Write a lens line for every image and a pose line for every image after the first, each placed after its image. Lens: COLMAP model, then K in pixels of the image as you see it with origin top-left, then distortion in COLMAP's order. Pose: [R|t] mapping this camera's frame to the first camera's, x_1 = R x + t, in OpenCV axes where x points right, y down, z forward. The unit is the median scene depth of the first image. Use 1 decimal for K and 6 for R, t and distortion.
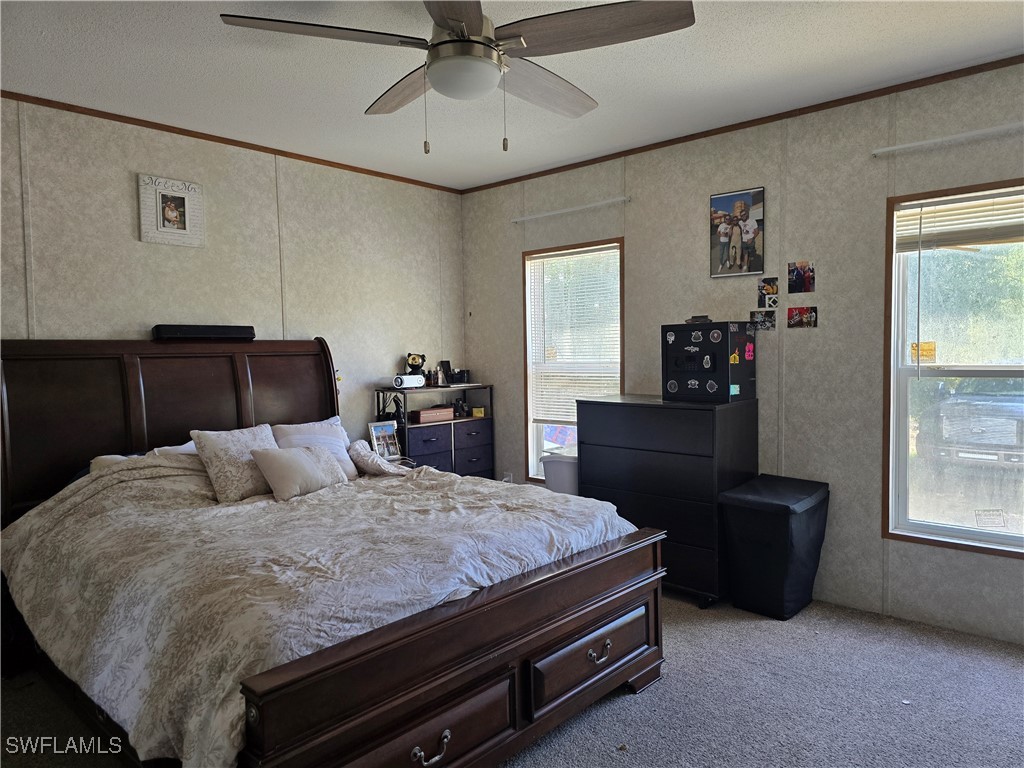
lens RADIAL K [[680.3, 0, 526.1], [0, 680.3, 394.4], [0, 0, 1]] dist [0.063875, -0.059729]
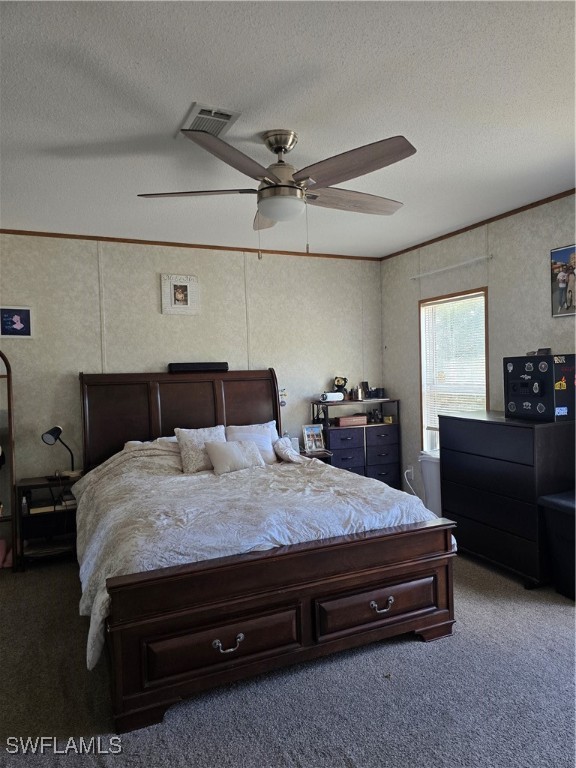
lens RADIAL K [[510.2, 0, 301.4], [0, 510.2, 392.2], [0, 0, 1]] dist [0.063875, -0.059729]
pose [[0.918580, 0.012005, -0.395053, 0.249597], [-0.015412, 0.999866, -0.005451, -0.029176], [0.394935, 0.011095, 0.918642, -0.013452]]
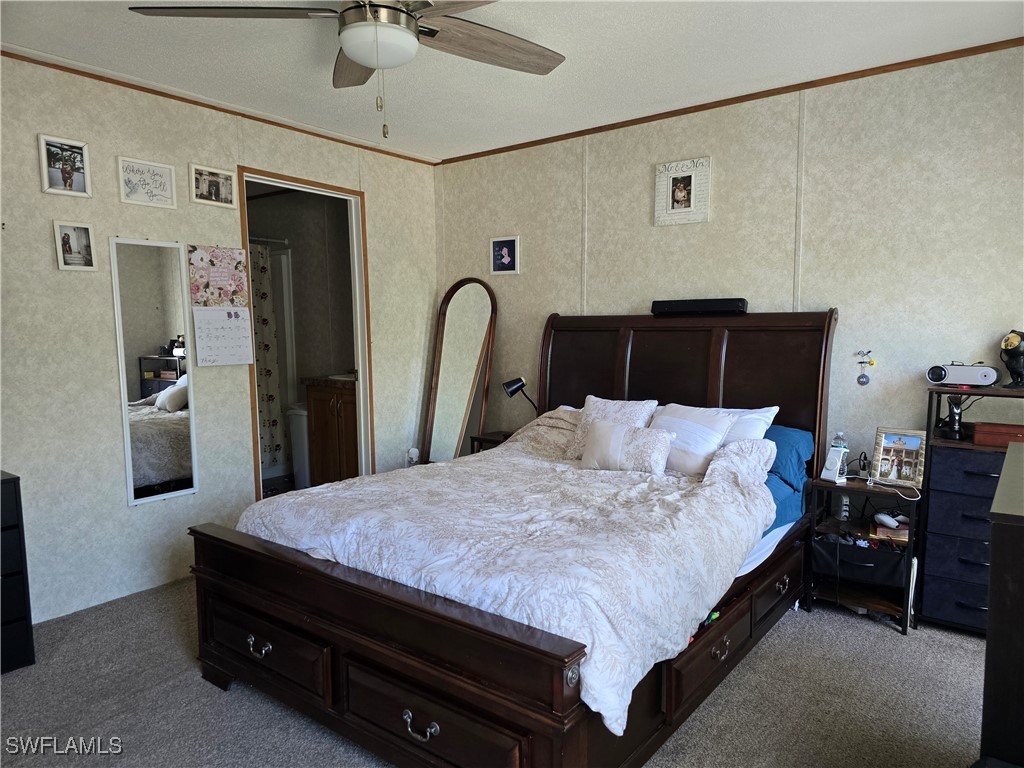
lens RADIAL K [[680.3, 0, 528.4], [0, 680.3, 403.1], [0, 0, 1]] dist [0.063875, -0.059729]
pose [[0.093528, 0.118221, -0.988573, 0.553502], [-0.069754, 0.991263, 0.111943, -0.047374], [0.993170, 0.058487, 0.100958, 0.698060]]
